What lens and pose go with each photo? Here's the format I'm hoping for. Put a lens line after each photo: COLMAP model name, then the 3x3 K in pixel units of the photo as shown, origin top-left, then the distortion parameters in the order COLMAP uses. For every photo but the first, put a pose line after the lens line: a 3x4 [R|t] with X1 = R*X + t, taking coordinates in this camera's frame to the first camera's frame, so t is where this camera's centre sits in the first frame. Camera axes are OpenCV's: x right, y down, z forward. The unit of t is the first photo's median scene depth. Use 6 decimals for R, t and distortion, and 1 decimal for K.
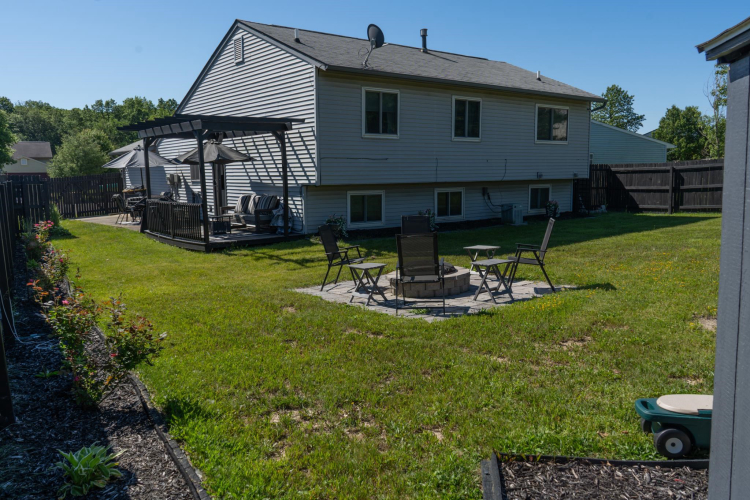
lens RADIAL K [[600.5, 0, 375.0], [0, 600.5, 250.0], [0, 0, 1]] dist [-0.010700, 0.000550]
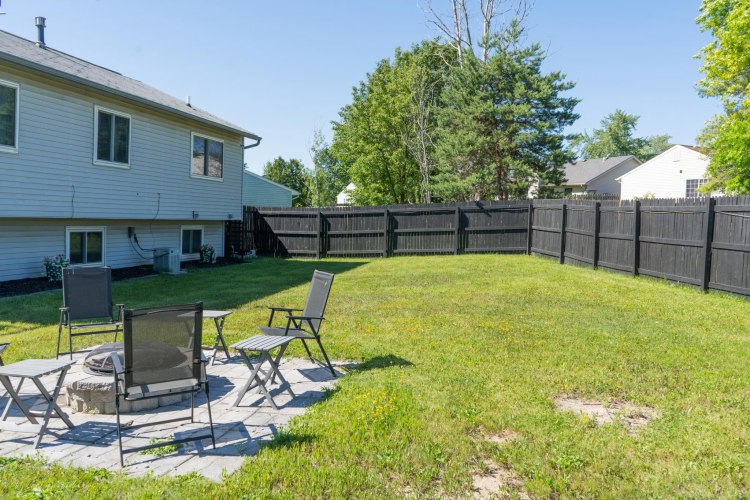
lens RADIAL K [[600.5, 0, 375.0], [0, 600.5, 250.0], [0, 0, 1]] dist [-0.010700, 0.000550]
pose [[0.796847, 0.005719, 0.604154, -0.040881], [0.037712, 0.997535, -0.059183, -0.015044], [-0.603003, 0.069943, 0.794667, 0.180271]]
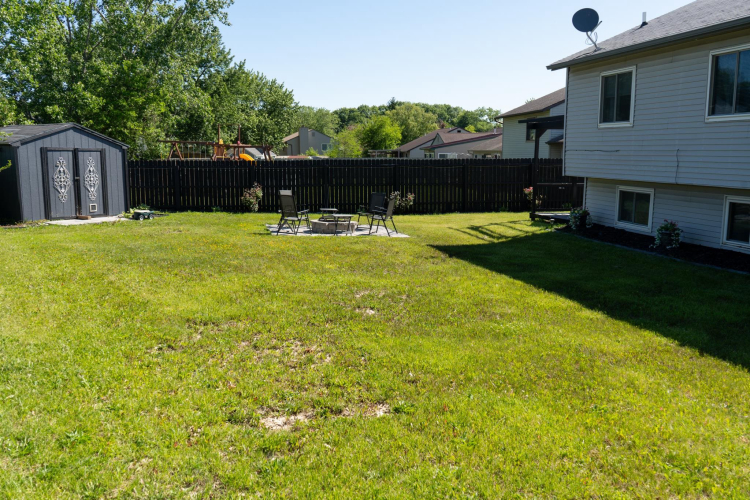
lens RADIAL K [[600.5, 0, 375.0], [0, 600.5, 250.0], [0, 0, 1]] dist [-0.010700, 0.000550]
pose [[-0.367973, 0.171549, -0.913875, 0.806781], [-0.099074, 0.970005, 0.221978, -0.144219], [0.924543, 0.172223, -0.339940, 0.842290]]
